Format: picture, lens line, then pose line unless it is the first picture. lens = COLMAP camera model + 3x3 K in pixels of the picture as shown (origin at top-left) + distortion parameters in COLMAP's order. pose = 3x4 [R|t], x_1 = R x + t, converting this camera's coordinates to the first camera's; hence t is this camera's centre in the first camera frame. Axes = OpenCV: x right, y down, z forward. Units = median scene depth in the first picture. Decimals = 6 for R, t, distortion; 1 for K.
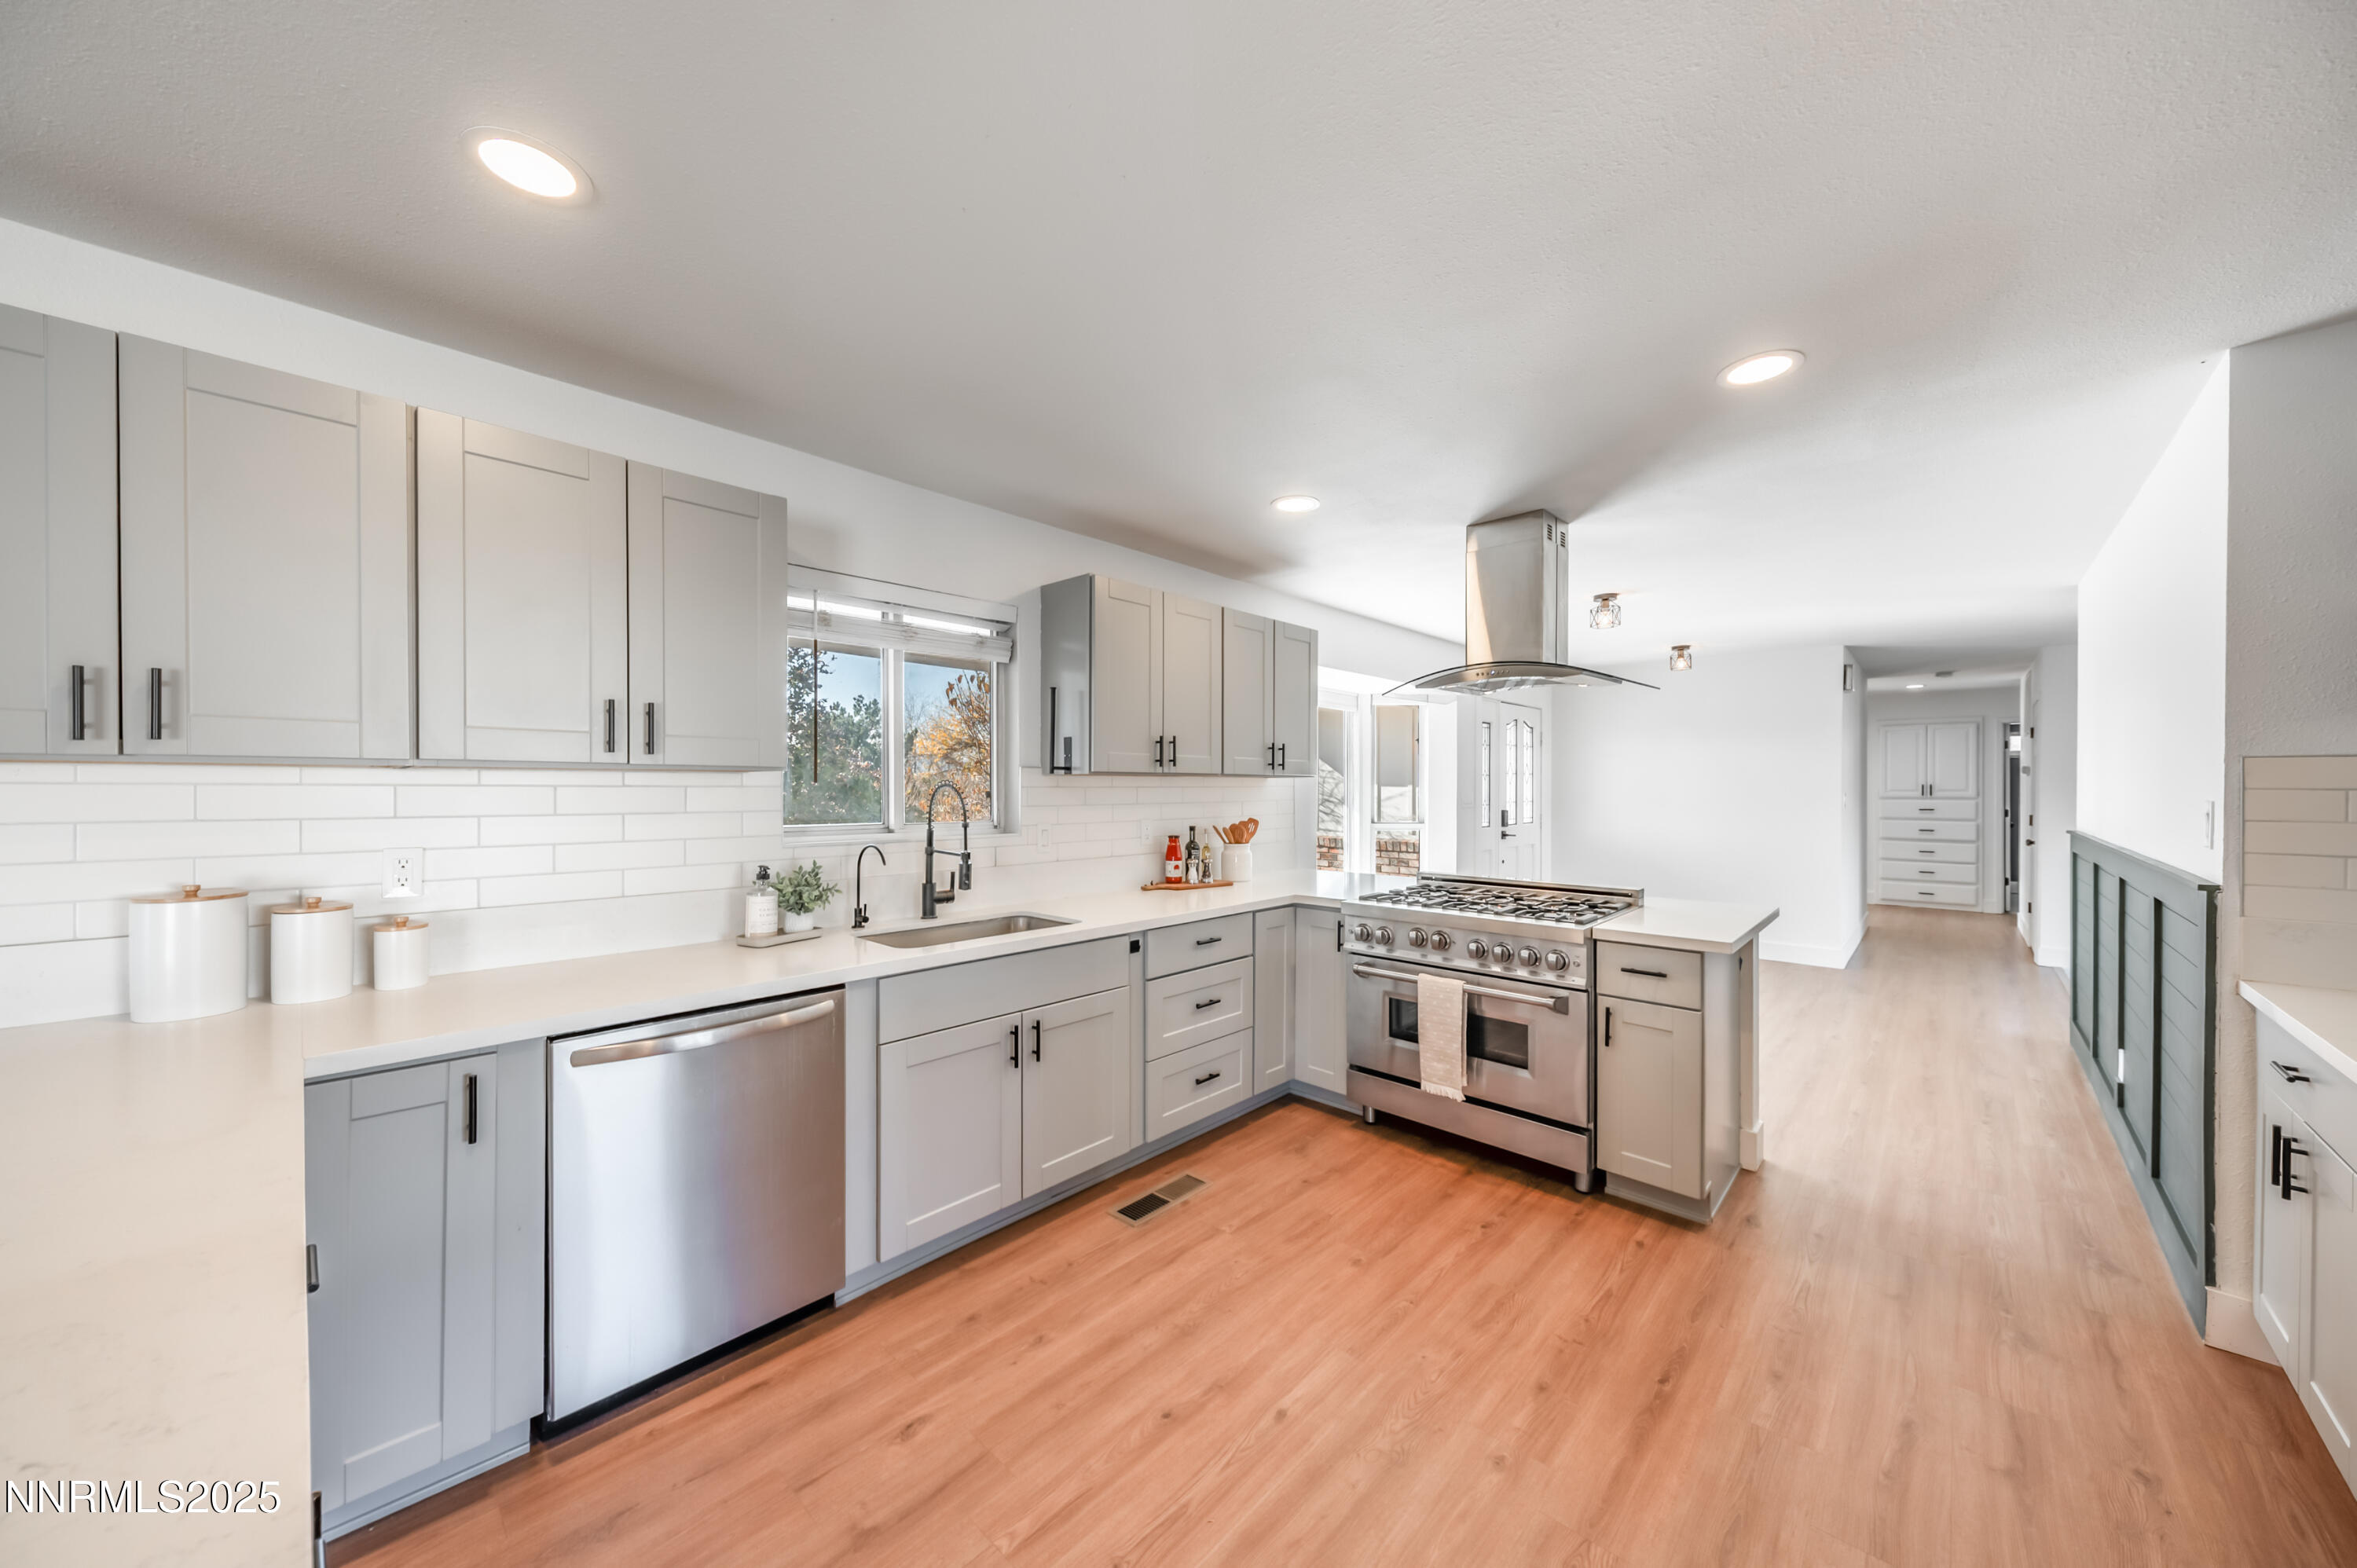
lens RADIAL K [[816.6, 0, 1183.9], [0, 816.6, 799.0], [0, 0, 1]] dist [0.005365, -0.000586]
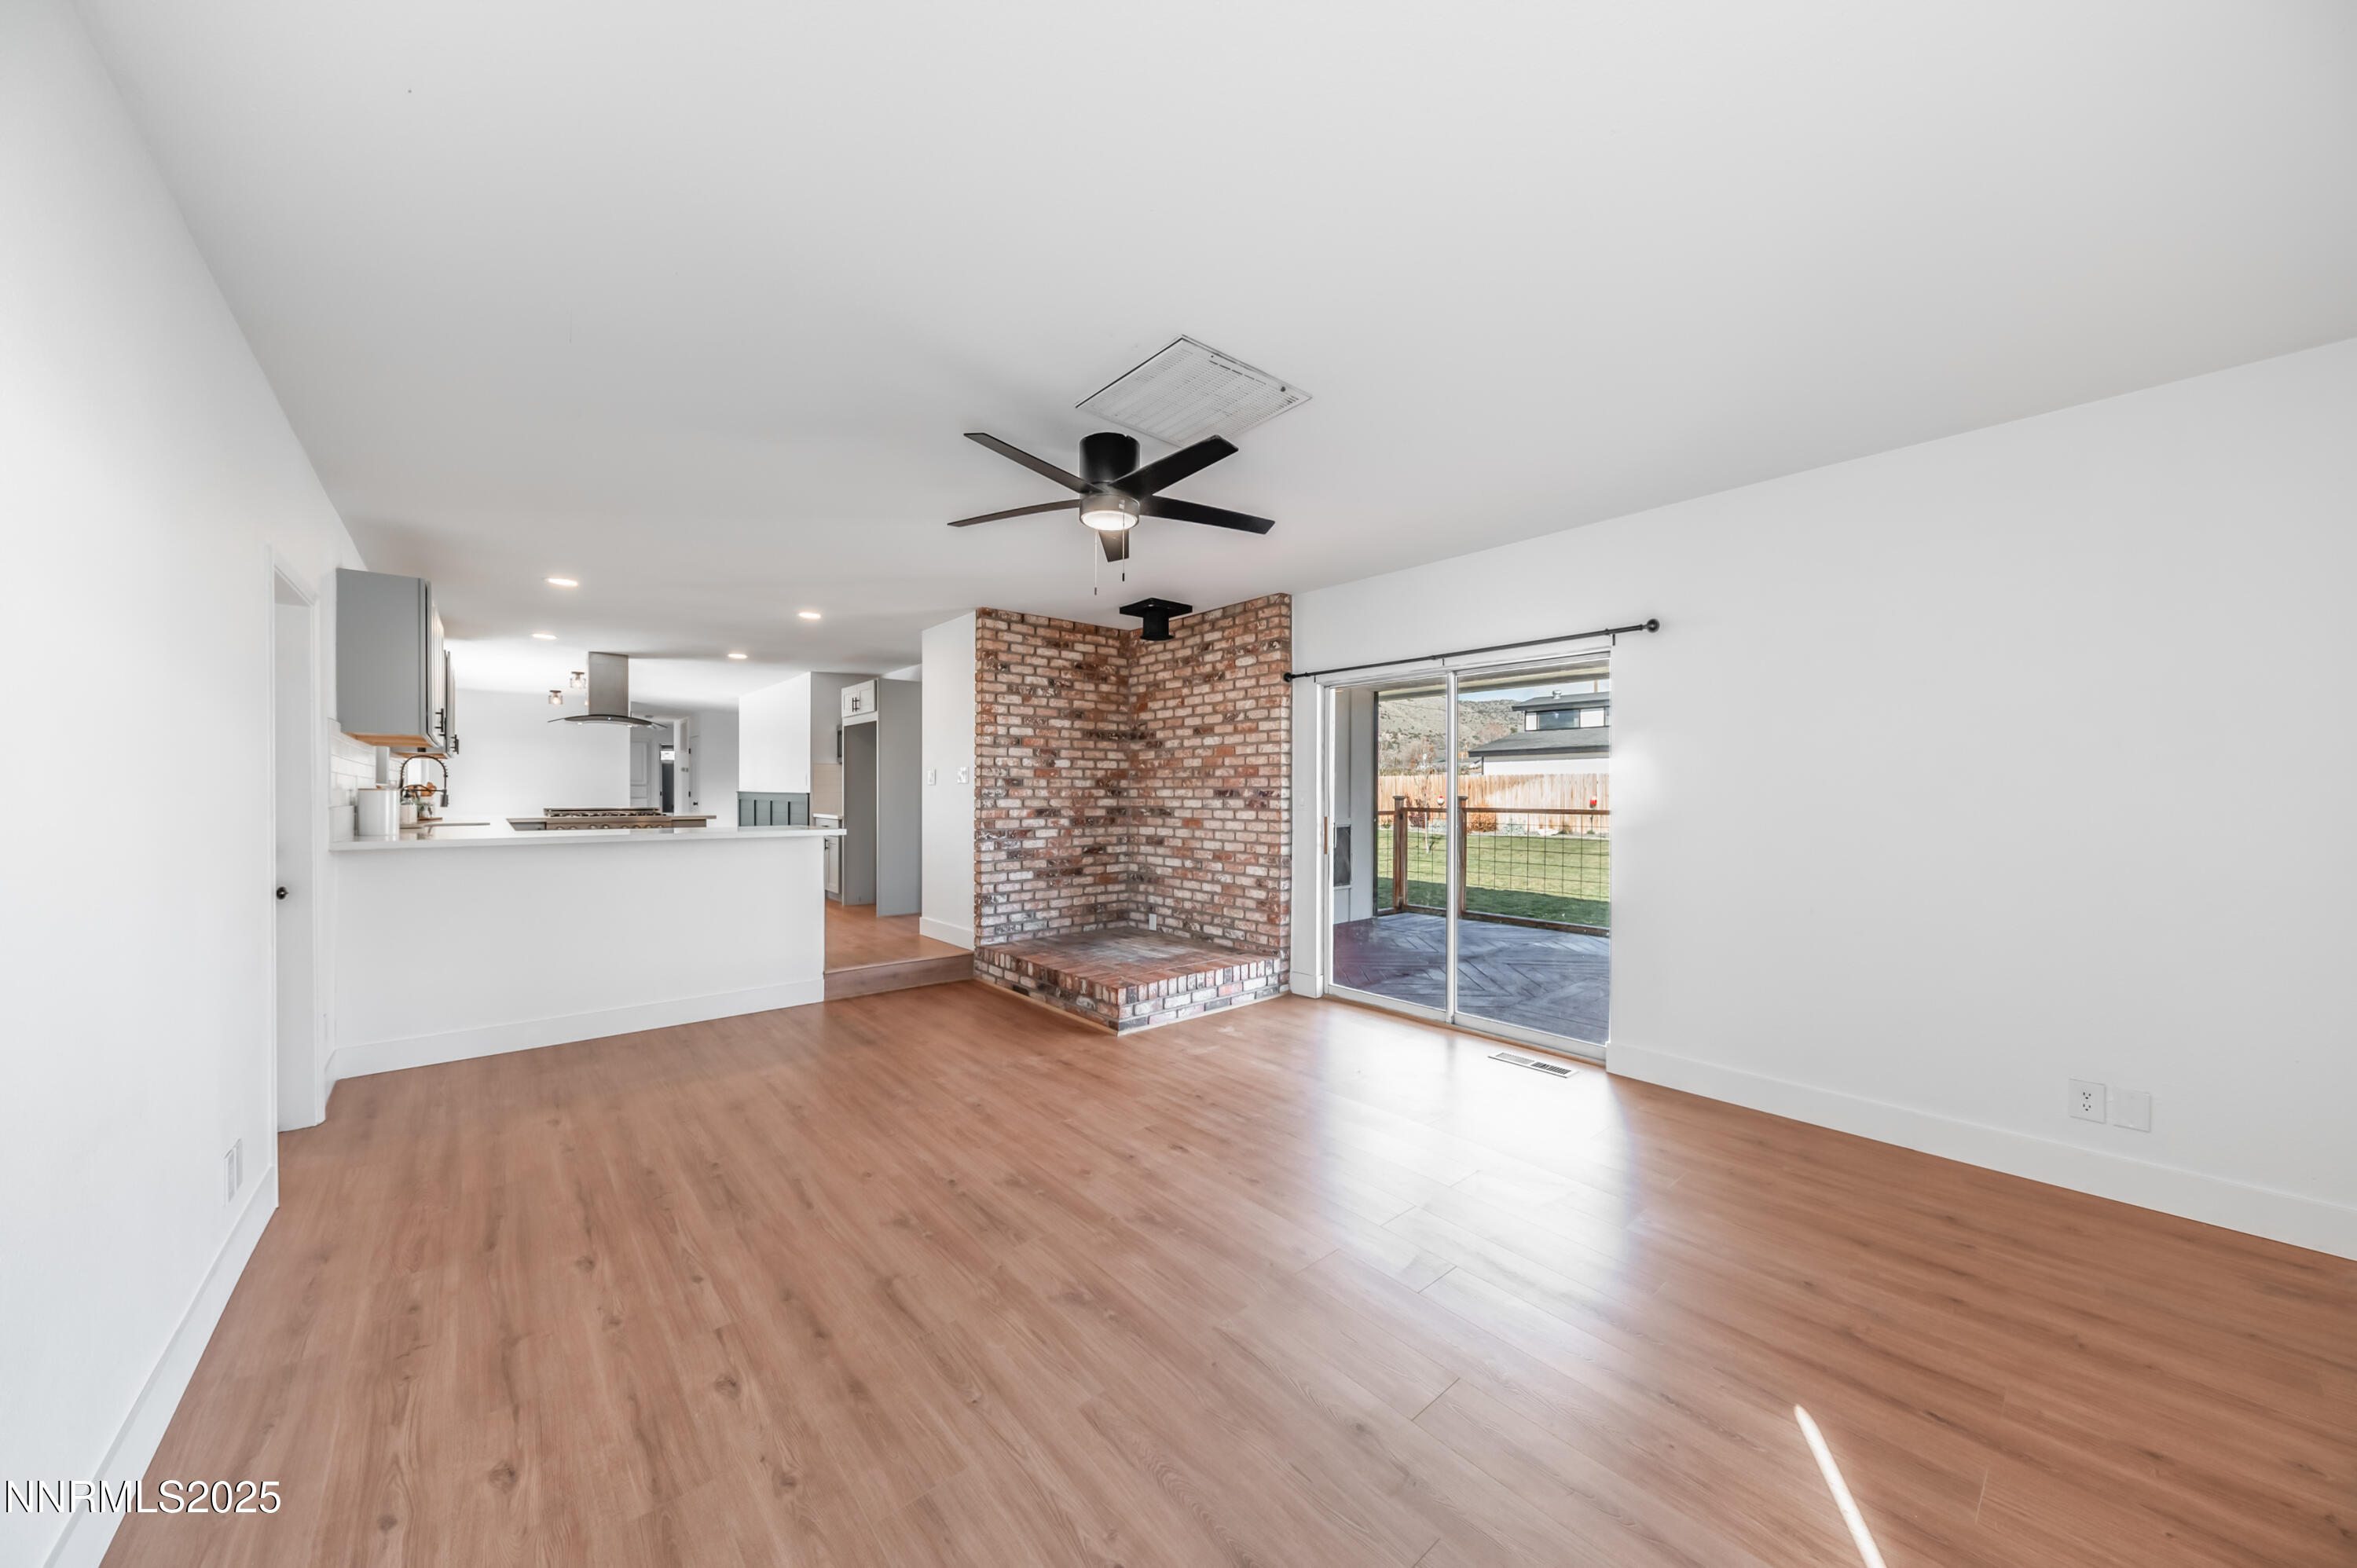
lens RADIAL K [[816.6, 0, 1188.2], [0, 816.6, 786.4], [0, 0, 1]] dist [0.005365, -0.000586]
pose [[0.093939, 0.003369, 0.995572, -1.954752], [0.013025, 0.999905, -0.004613, 0.070317], [-0.995493, 0.013401, 0.093886, -0.914734]]
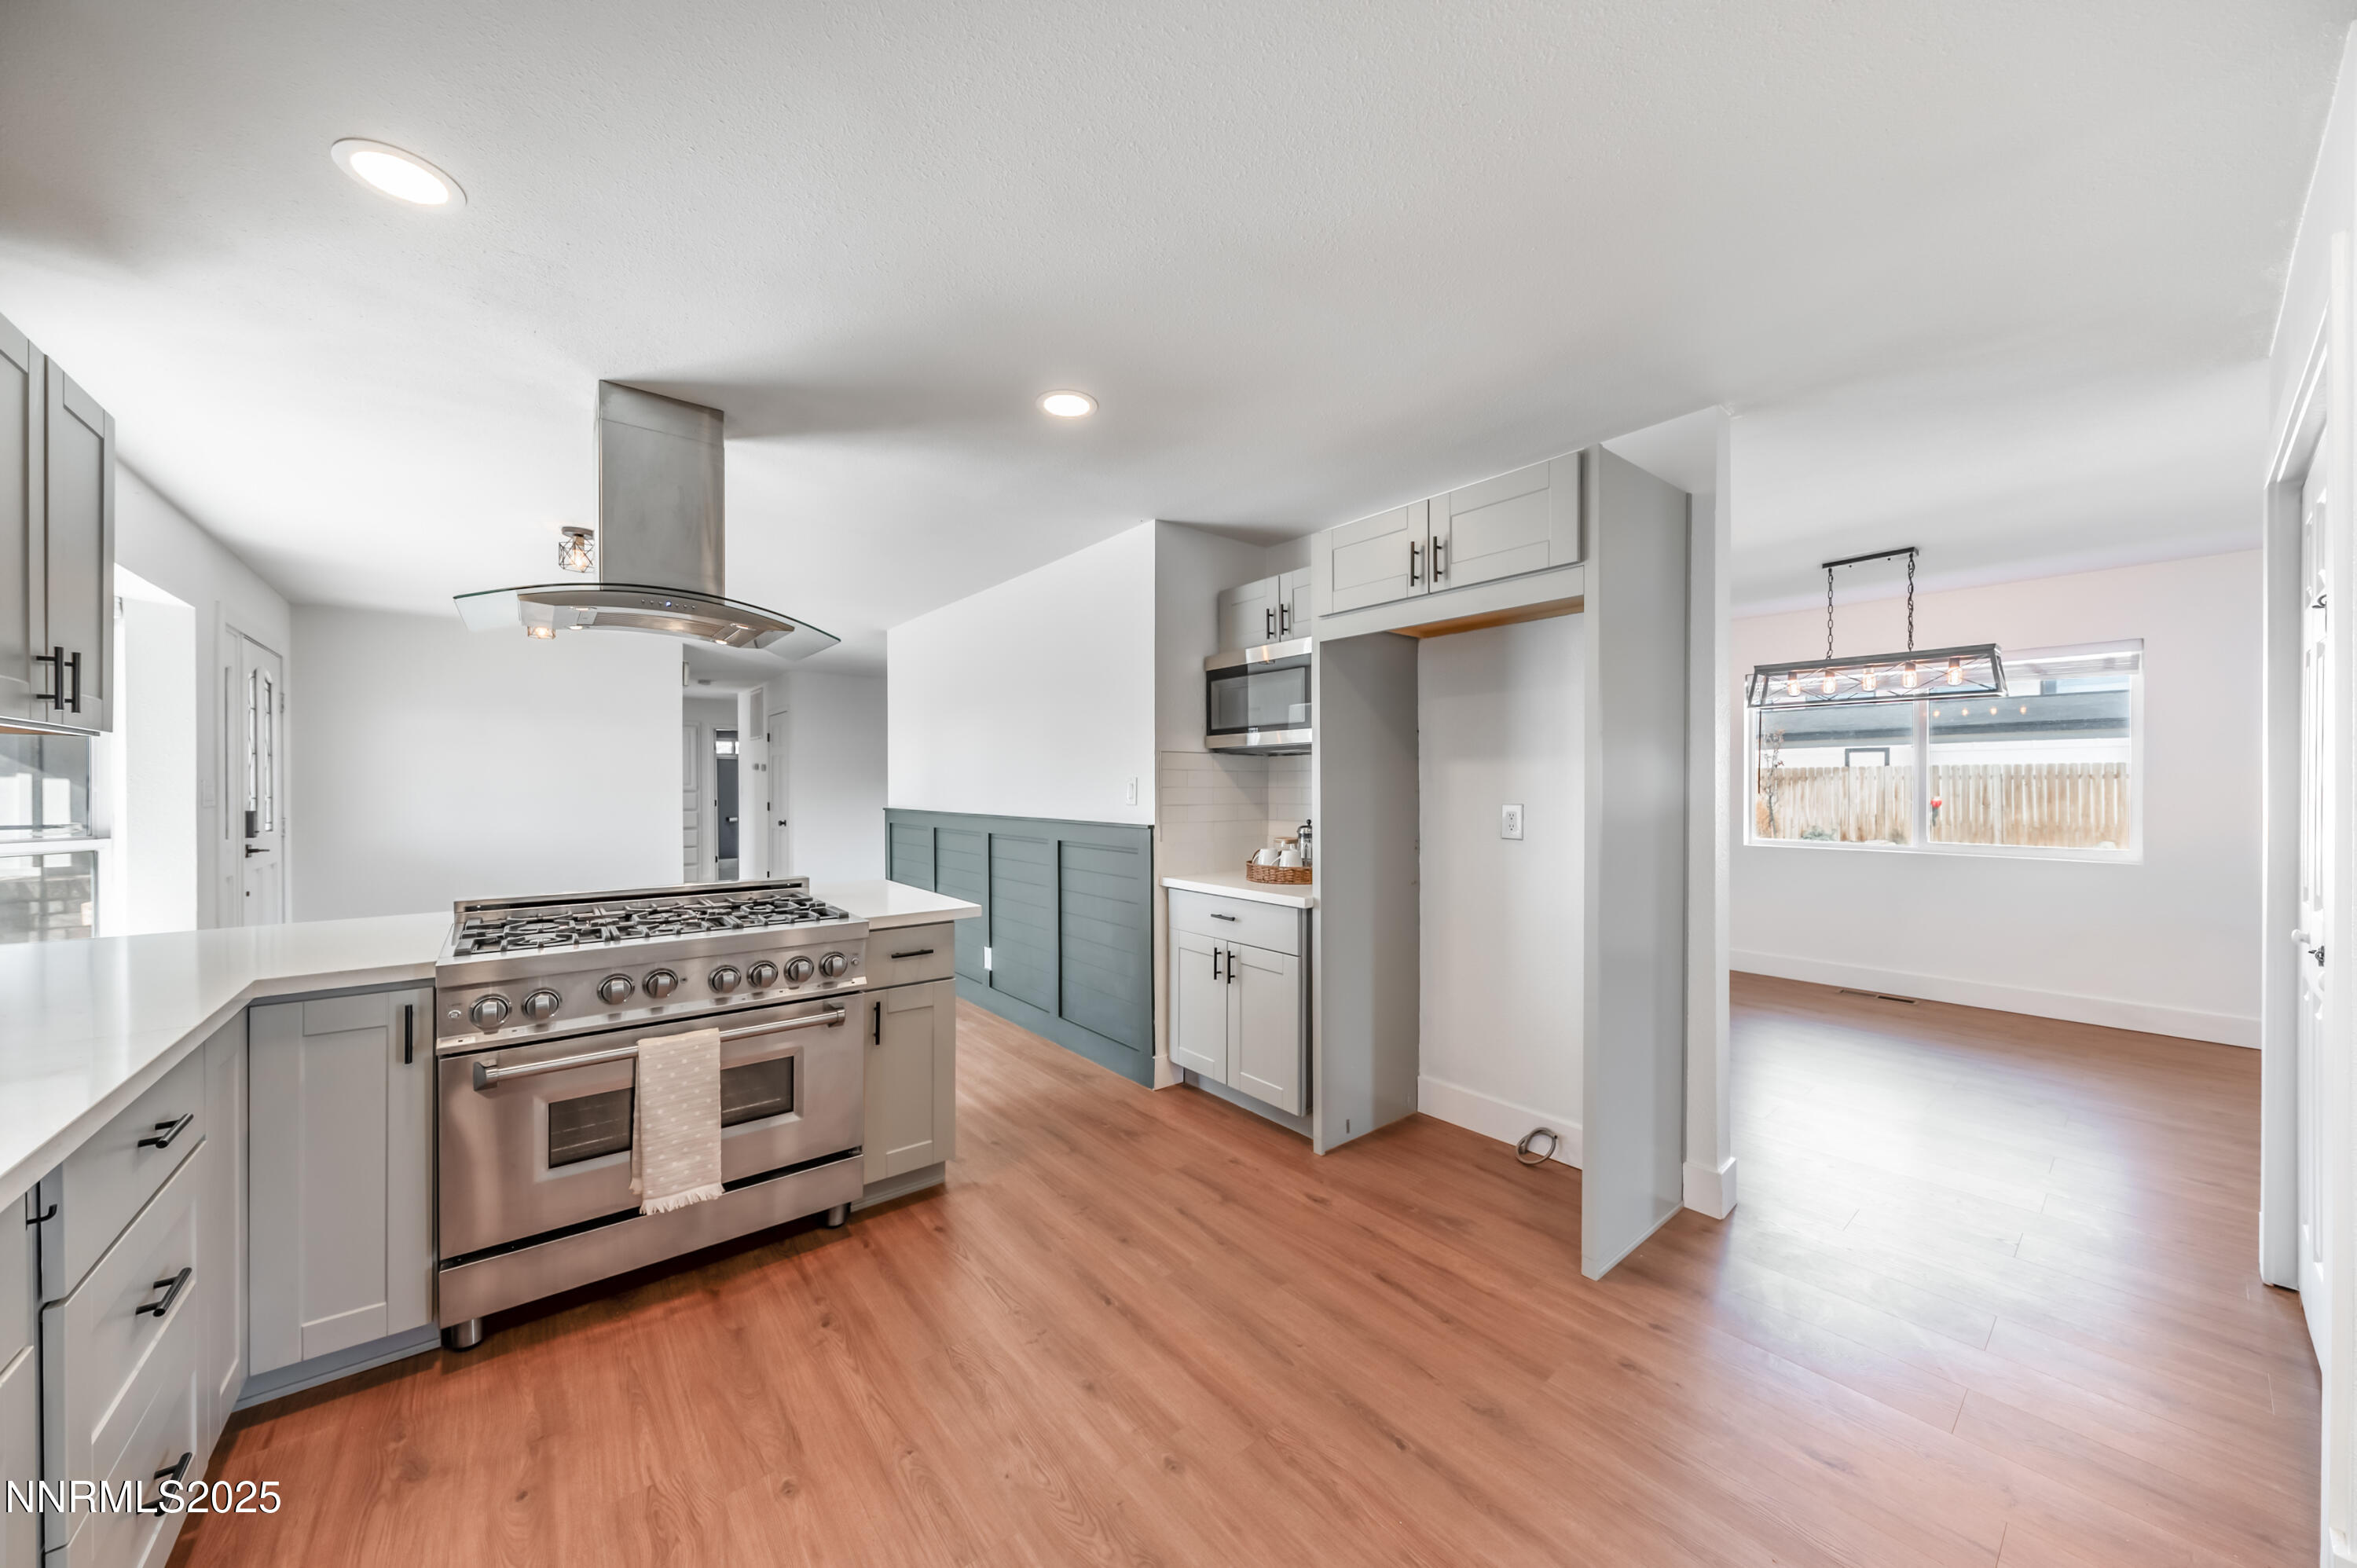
lens RADIAL K [[816.6, 0, 1171.2], [0, 816.6, 790.7], [0, 0, 1]] dist [0.005365, -0.000586]
pose [[0.131450, -0.006120, 0.991304, -0.321550], [0.017825, 0.999834, 0.003809, 0.019593], [-0.991163, 0.017169, 0.131537, 0.514203]]
